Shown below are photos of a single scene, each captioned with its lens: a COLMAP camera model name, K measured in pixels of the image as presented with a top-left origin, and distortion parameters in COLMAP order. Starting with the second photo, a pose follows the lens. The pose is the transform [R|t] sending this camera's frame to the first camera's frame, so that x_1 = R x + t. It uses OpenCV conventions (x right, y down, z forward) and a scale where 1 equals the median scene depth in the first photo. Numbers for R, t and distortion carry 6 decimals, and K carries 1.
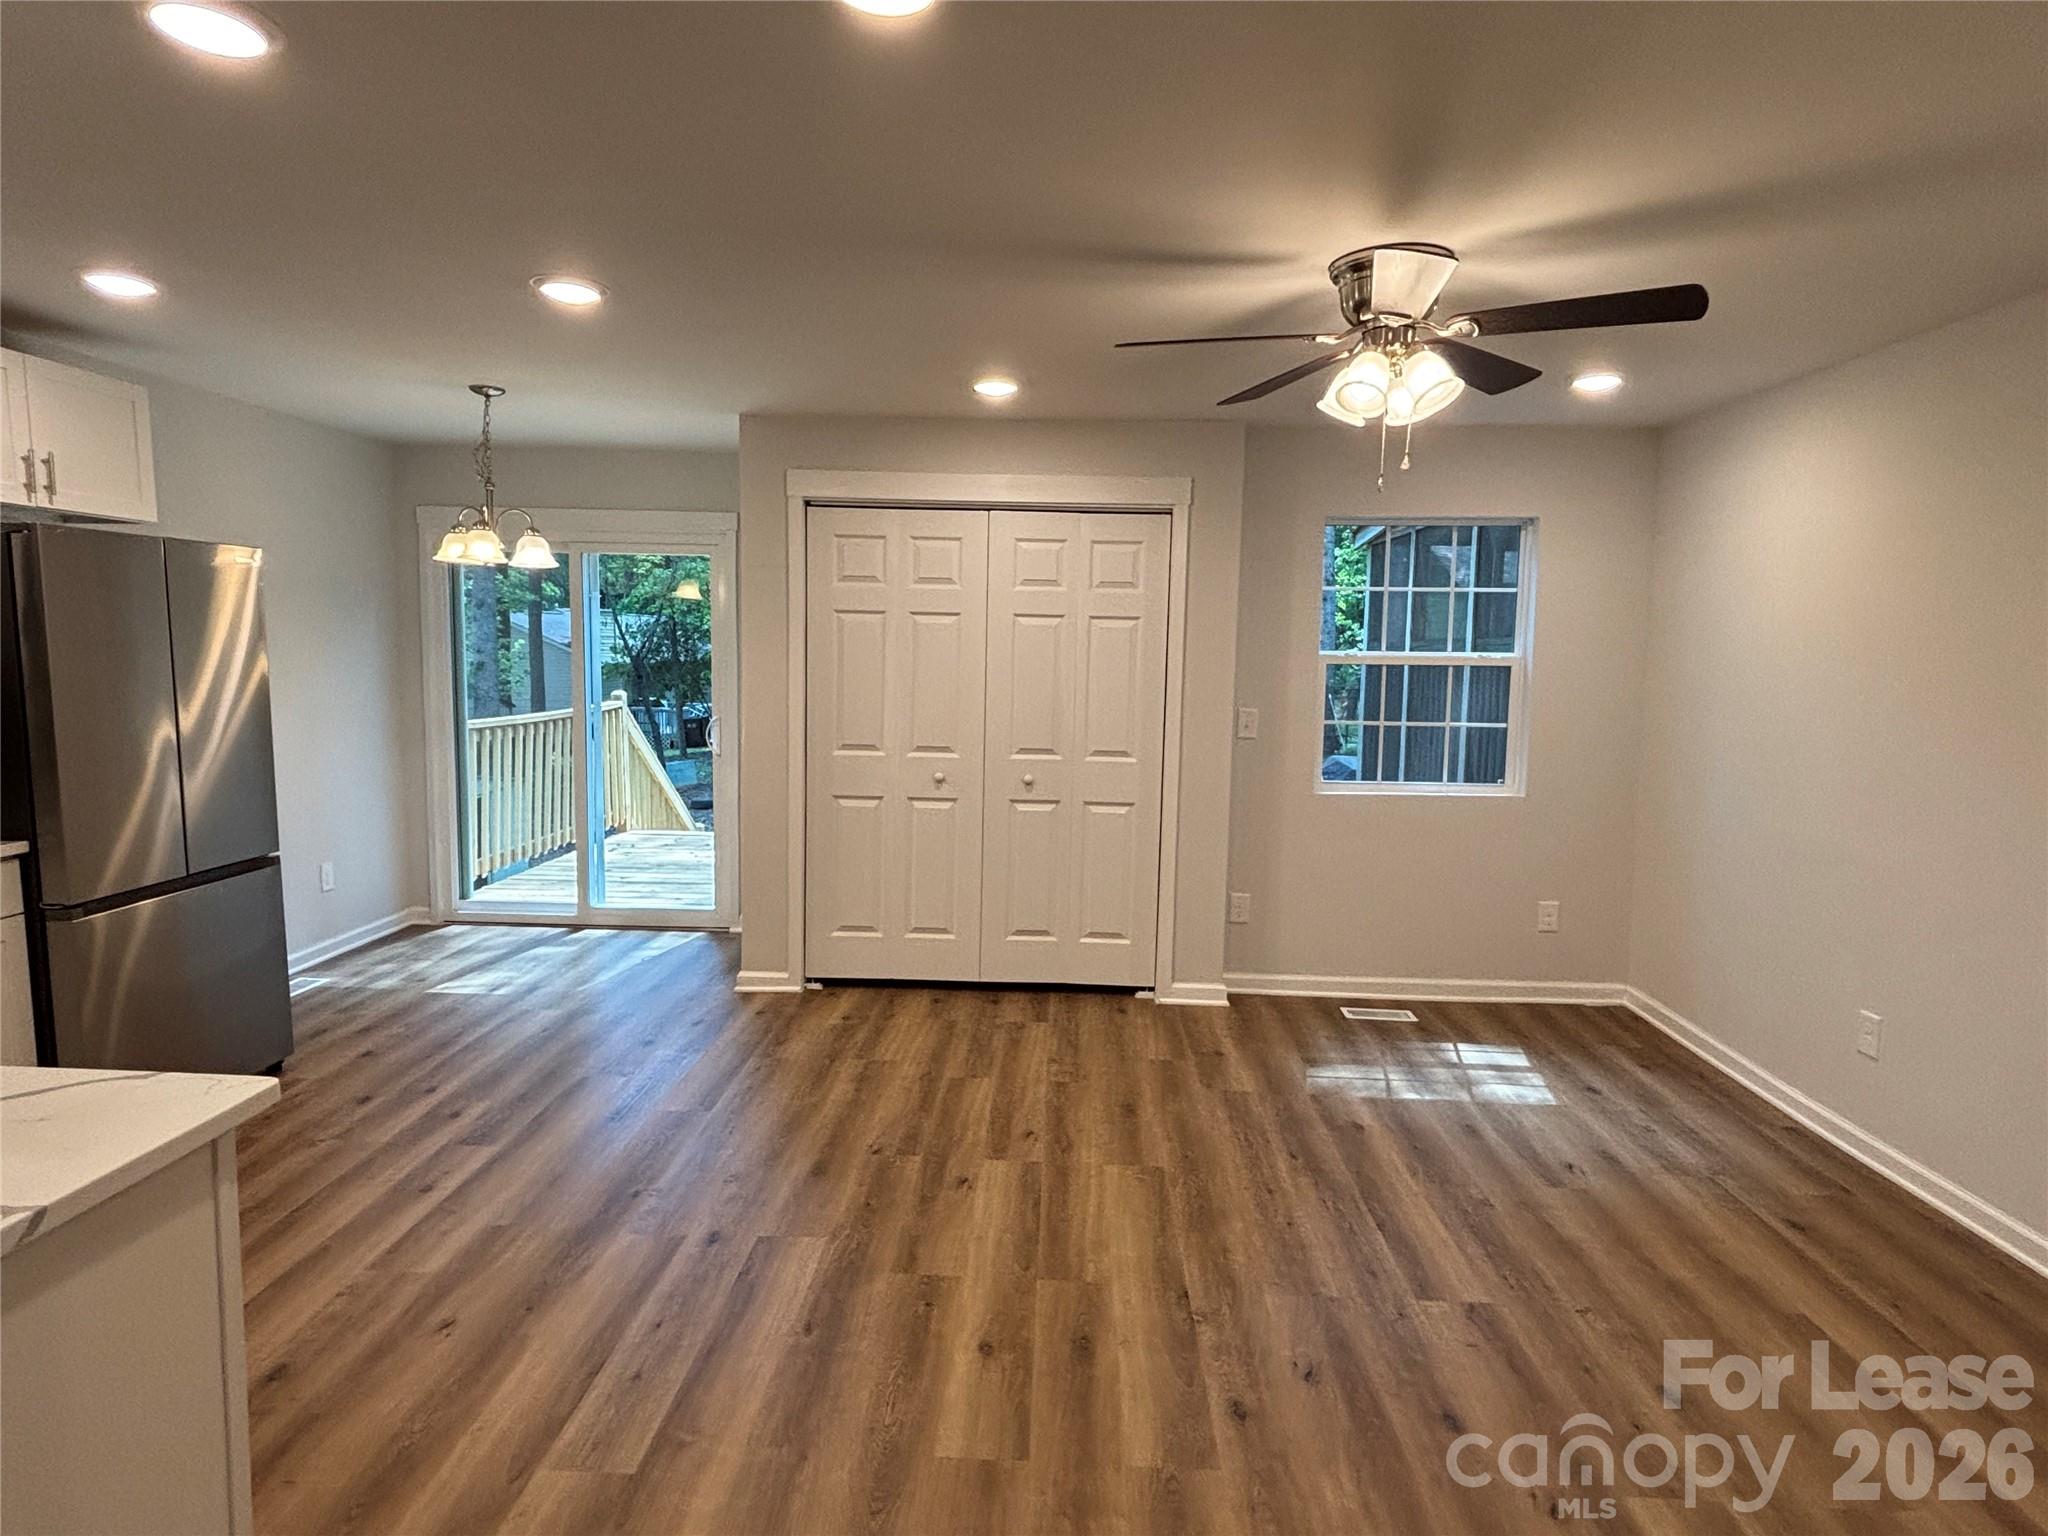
lens RADIAL K [[1132.3, 0, 1023.0], [0, 1132.3, 762.6], [0, 0, 1]] dist [0.026051, -0.036853]
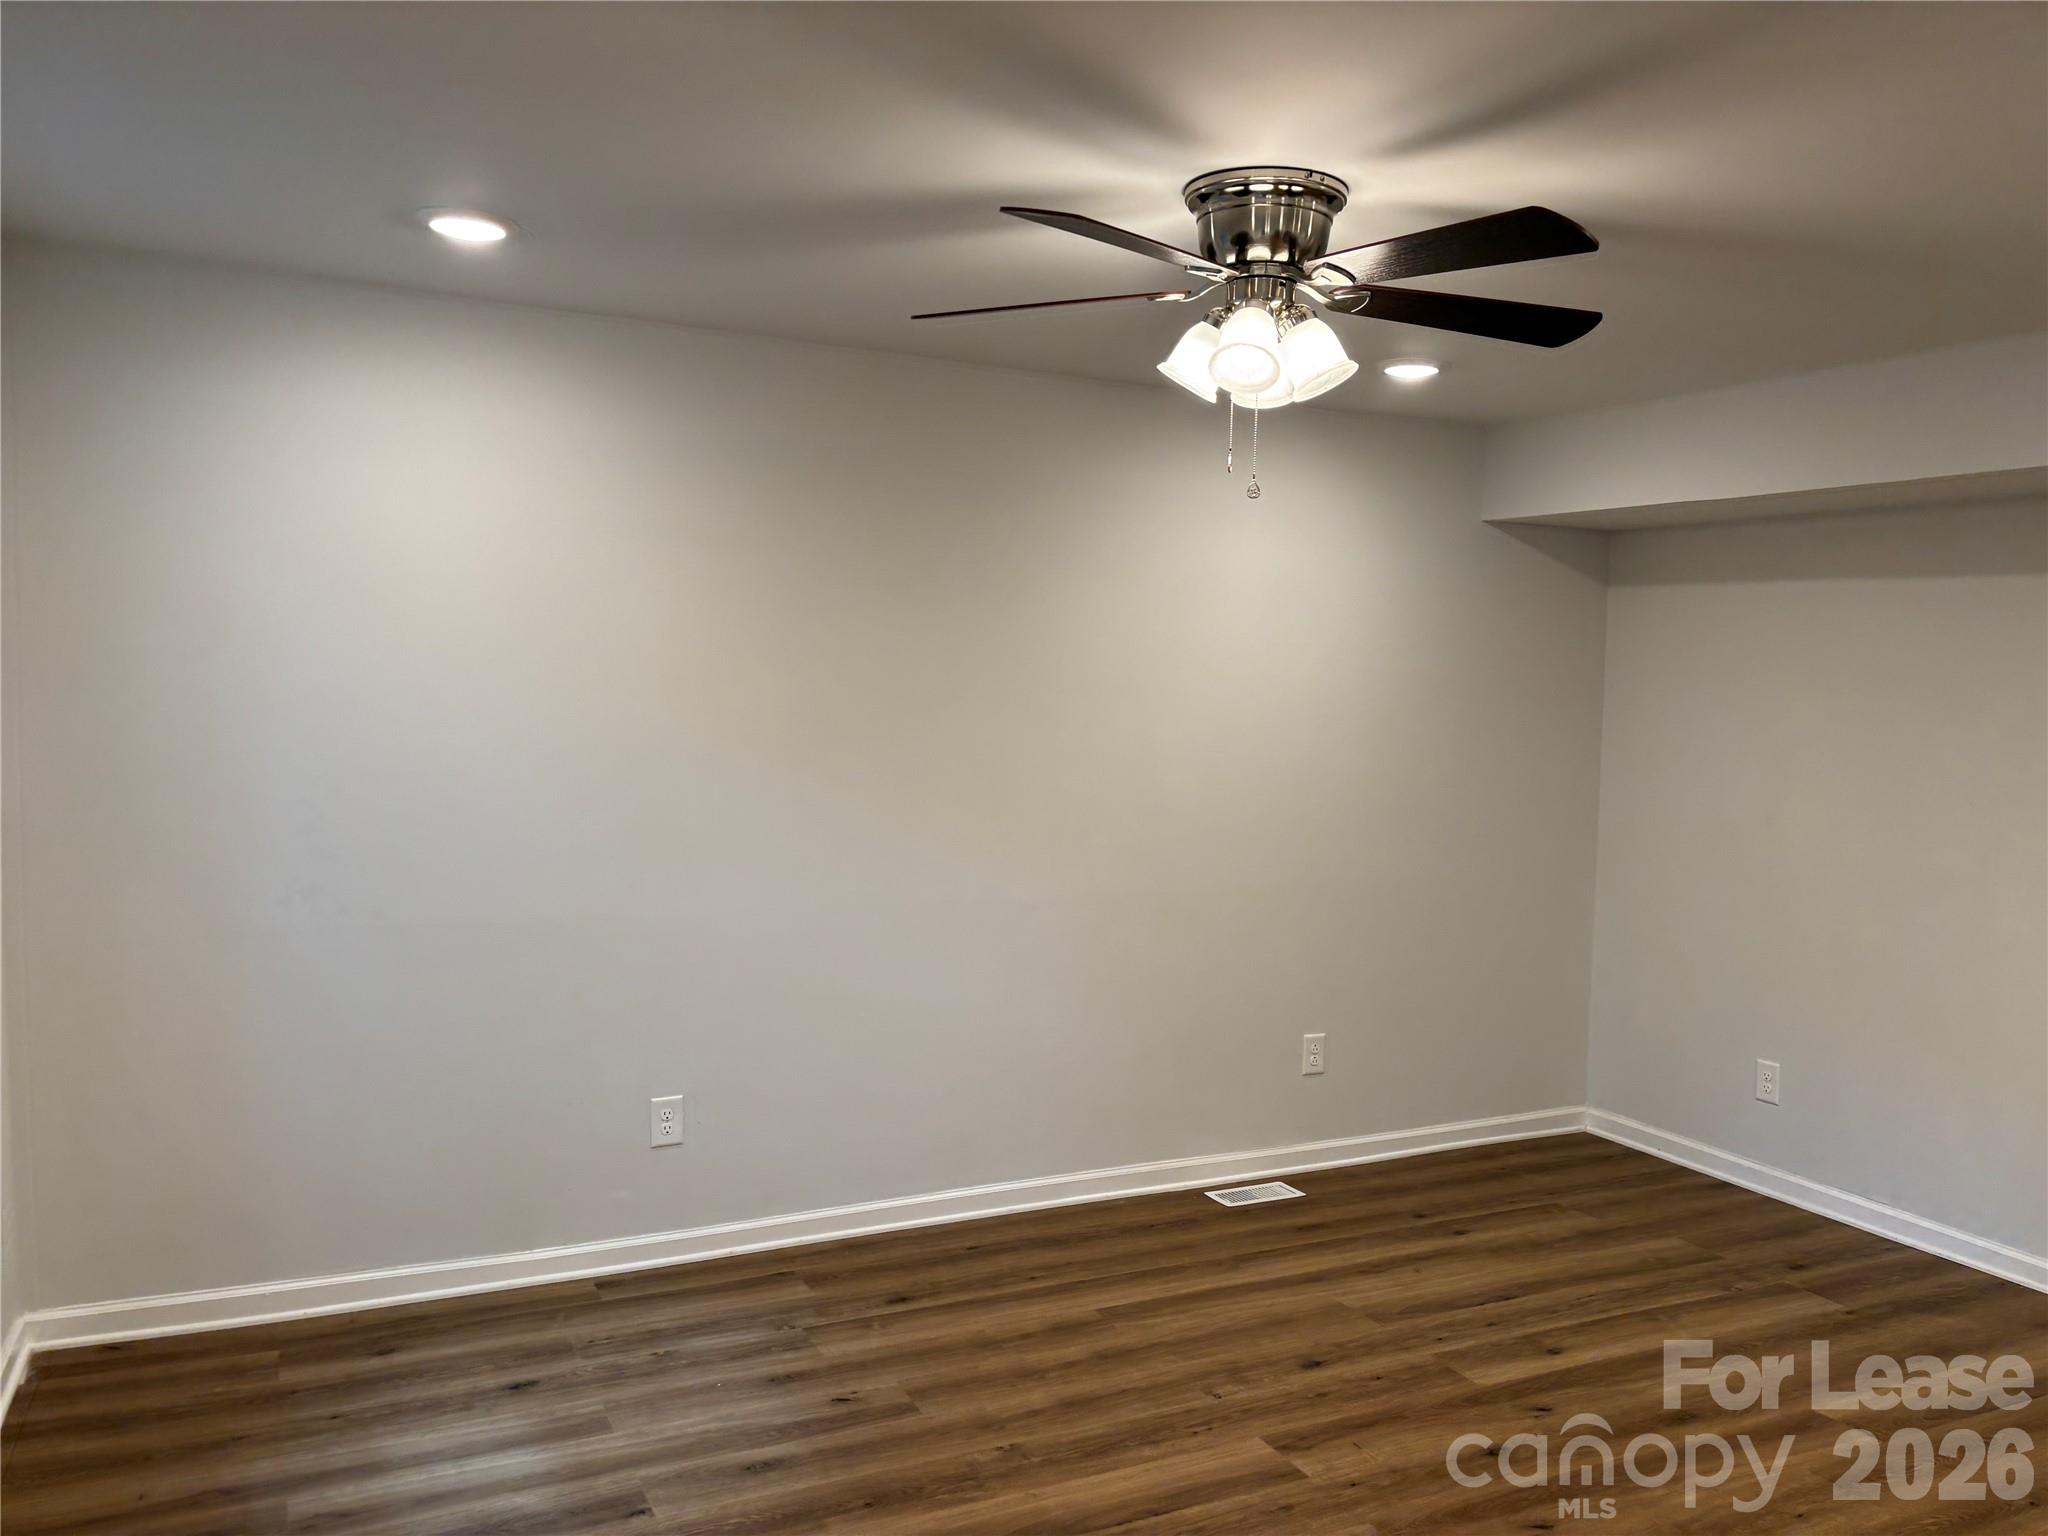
lens RADIAL K [[1540.7, 0, 1024.0], [0, 1540.7, 768.0], [0, 0, 1]] dist [0.015821, 0.001686]
pose [[-0.481435, -0.066273, 0.873973, -0.342667], [0.057310, 0.992623, 0.106840, -0.118471], [-0.874606, 0.101524, -0.474085, 1.126881]]
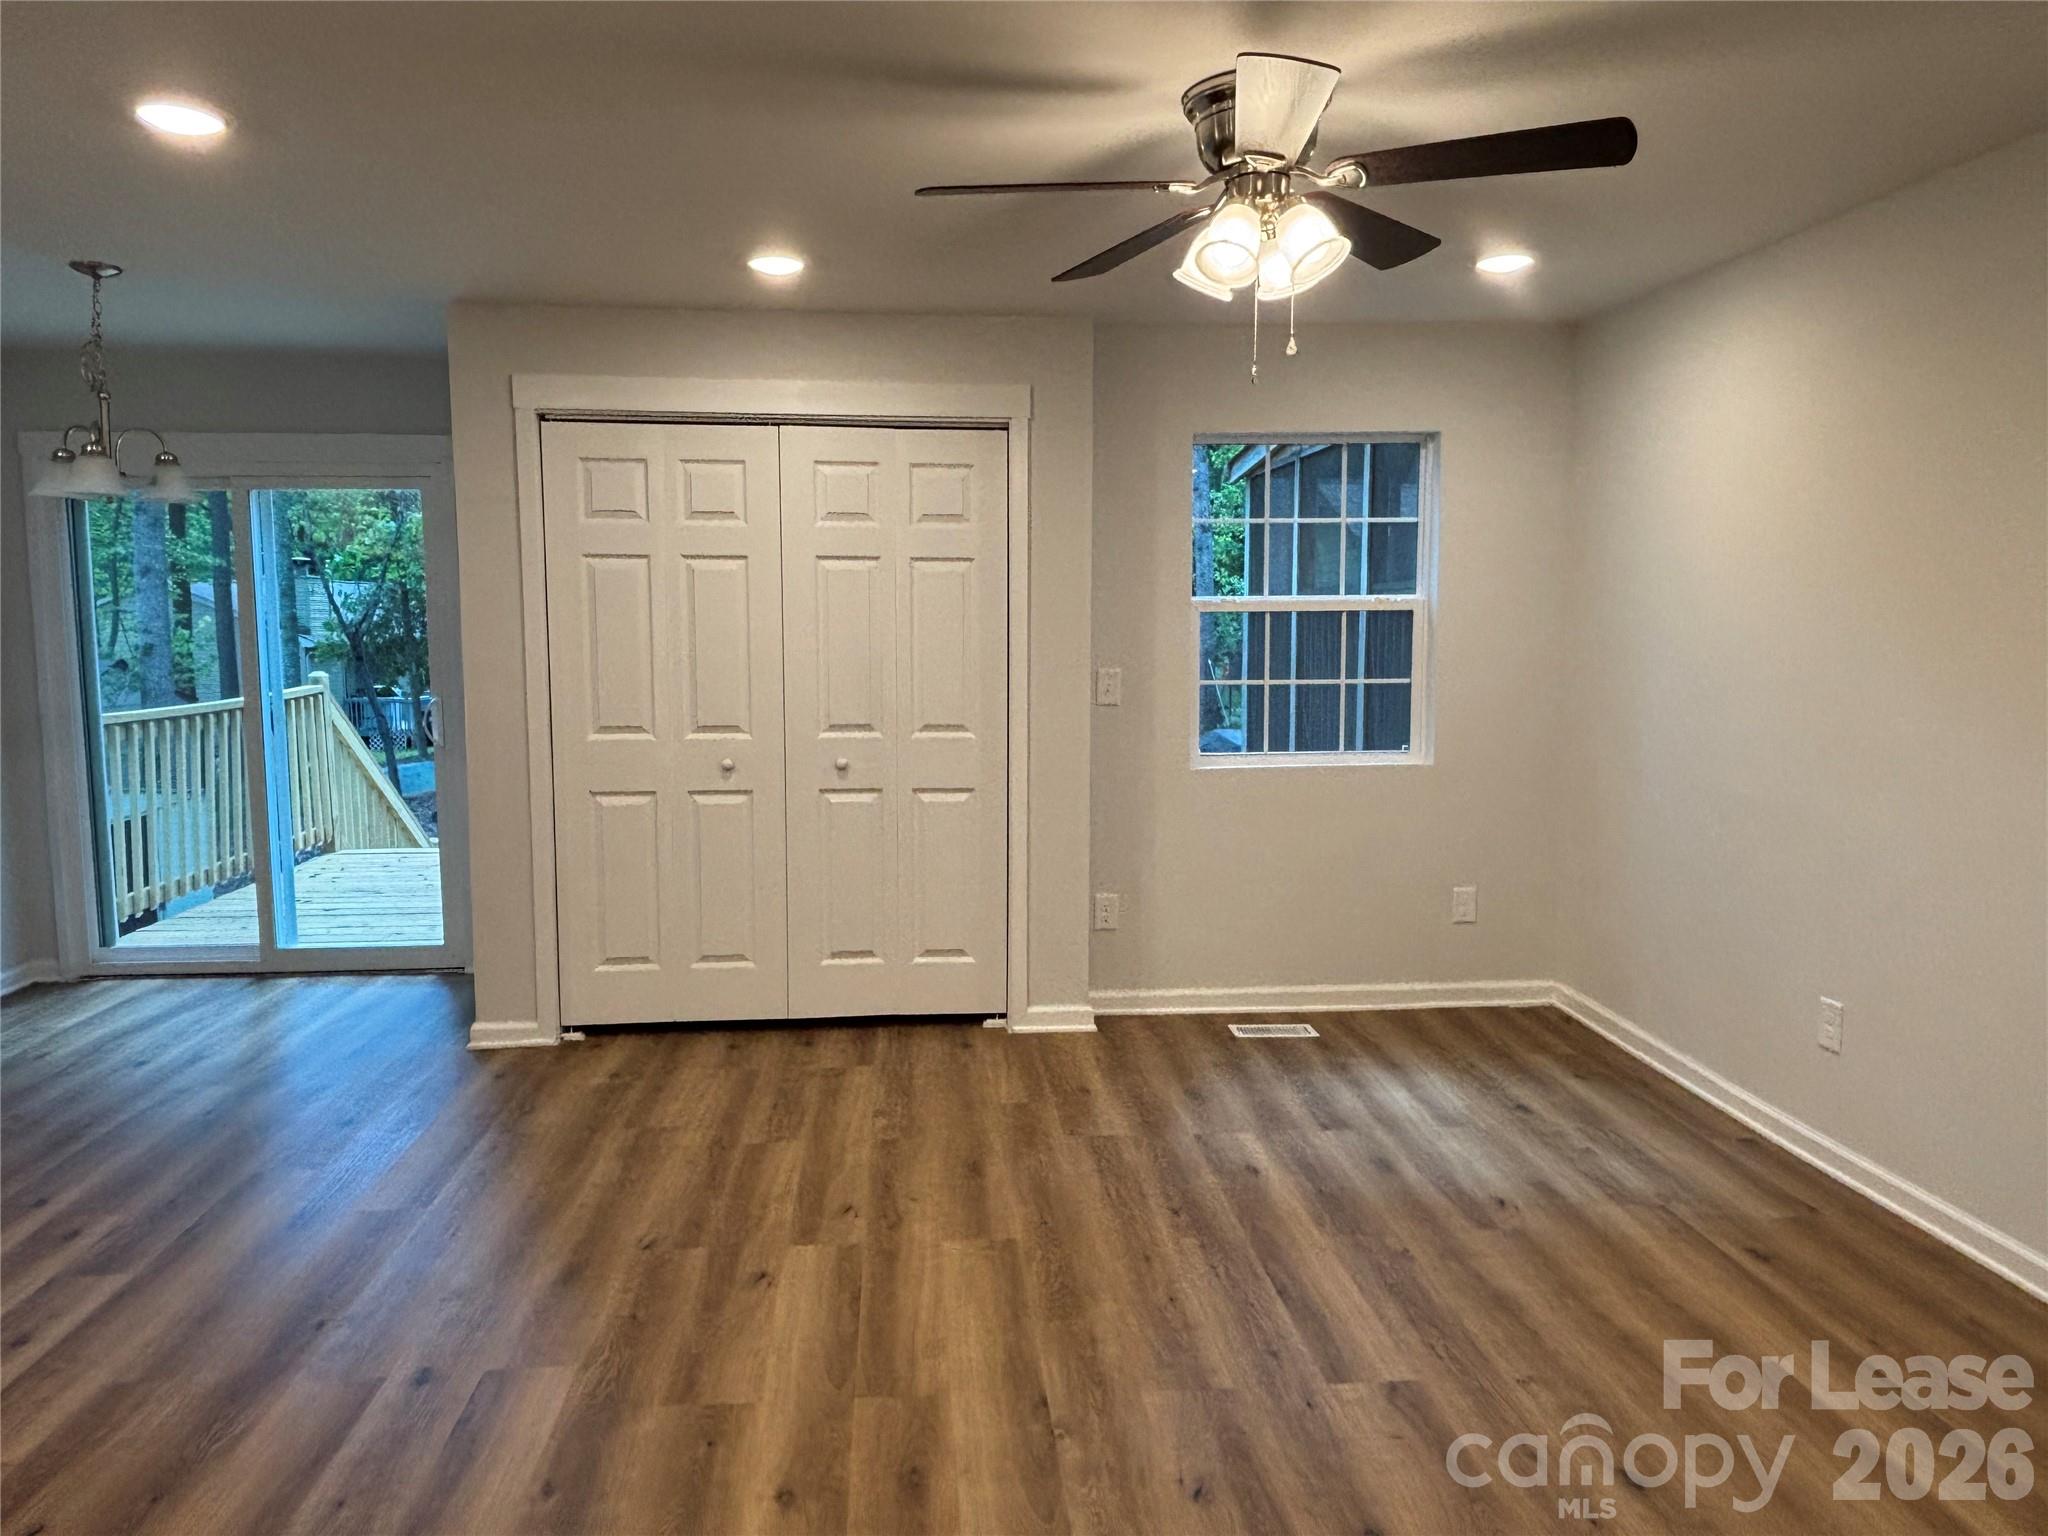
lens RADIAL K [[1344.6, 0, 1012.8], [0, 1344.6, 757.3], [0, 0, 1]] dist [0.043556, -0.066224]
pose [[0.992737, -0.032138, 0.115933, 0.018627], [0.031564, 0.999479, 0.006783, 0.010118], [-0.116090, -0.003074, 0.993234, 0.050182]]
